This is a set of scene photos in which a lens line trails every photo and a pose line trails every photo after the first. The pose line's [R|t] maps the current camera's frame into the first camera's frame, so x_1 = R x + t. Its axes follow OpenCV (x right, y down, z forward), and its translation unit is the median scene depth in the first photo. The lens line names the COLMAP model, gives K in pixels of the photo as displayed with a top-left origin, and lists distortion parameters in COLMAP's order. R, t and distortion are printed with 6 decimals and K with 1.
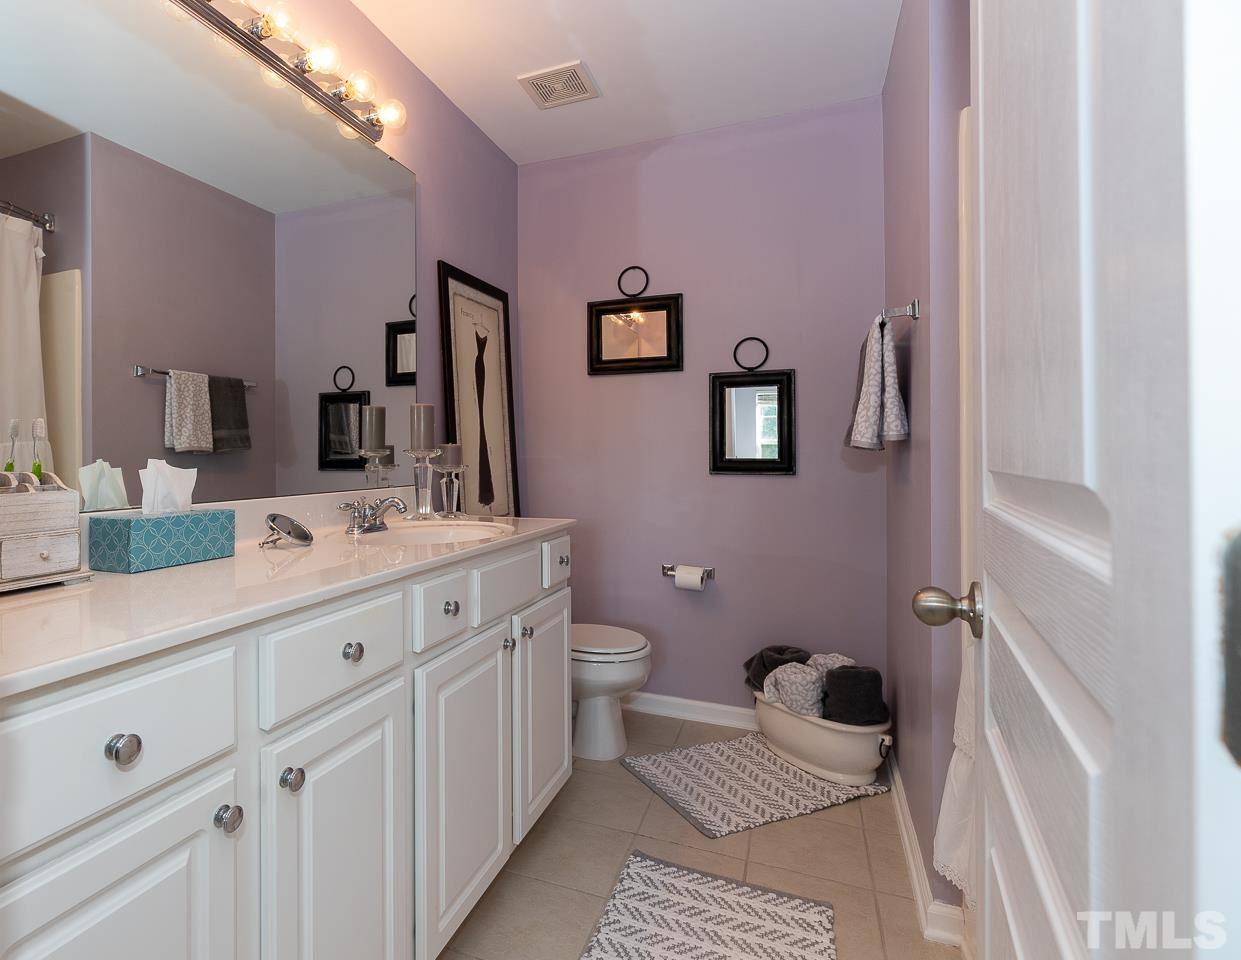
lens RADIAL K [[650.9, 0, 619.2], [0, 650.9, 451.0], [0, 0, 1]] dist [-0.001816, -0.000650]
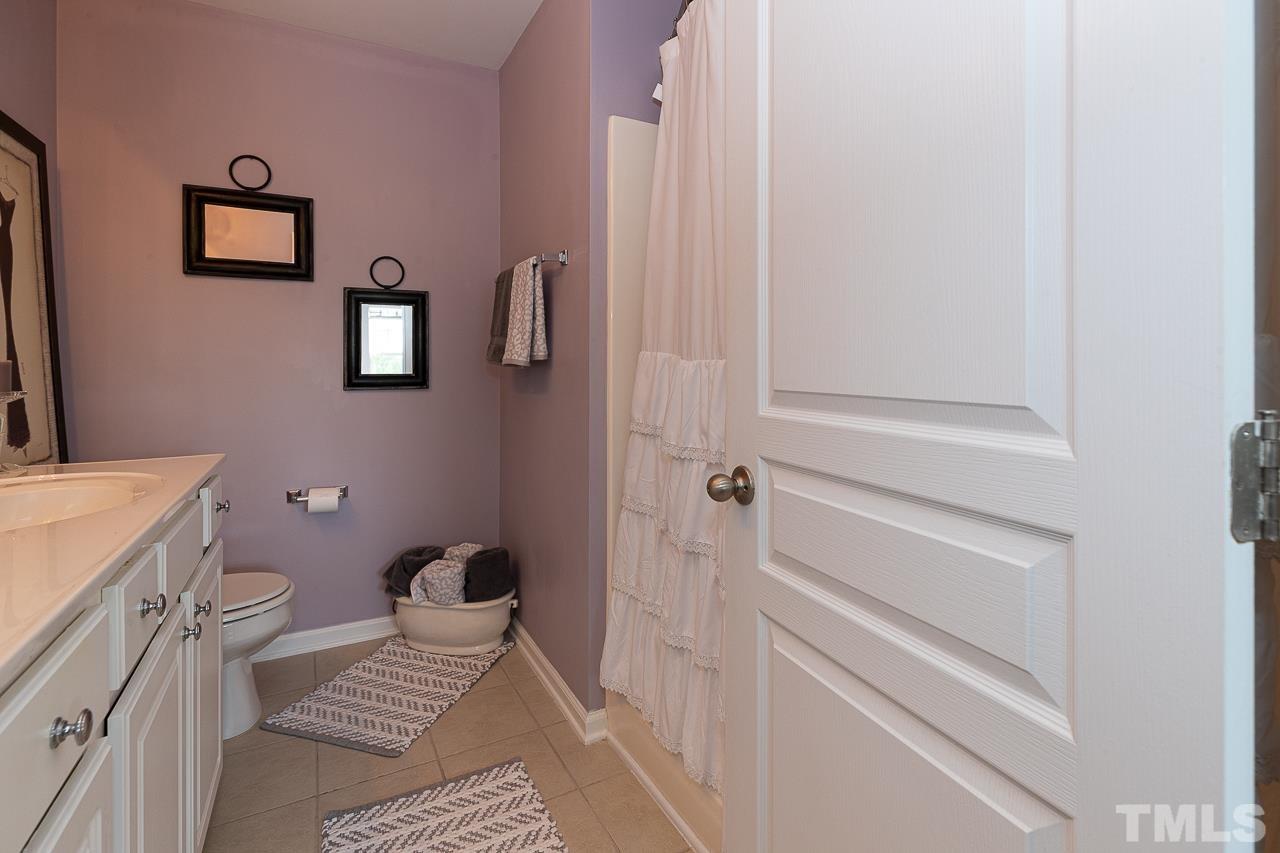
lens RADIAL K [[548.8, 0, 640.5], [0, 548.8, 363.0], [0, 0, 1]] dist [0.001021, -0.000237]
pose [[0.674588, 0.002986, 0.738189, -0.190798], [-0.005918, 0.999982, 0.001363, -0.010523], [-0.738171, -0.005288, 0.674593, 0.130943]]
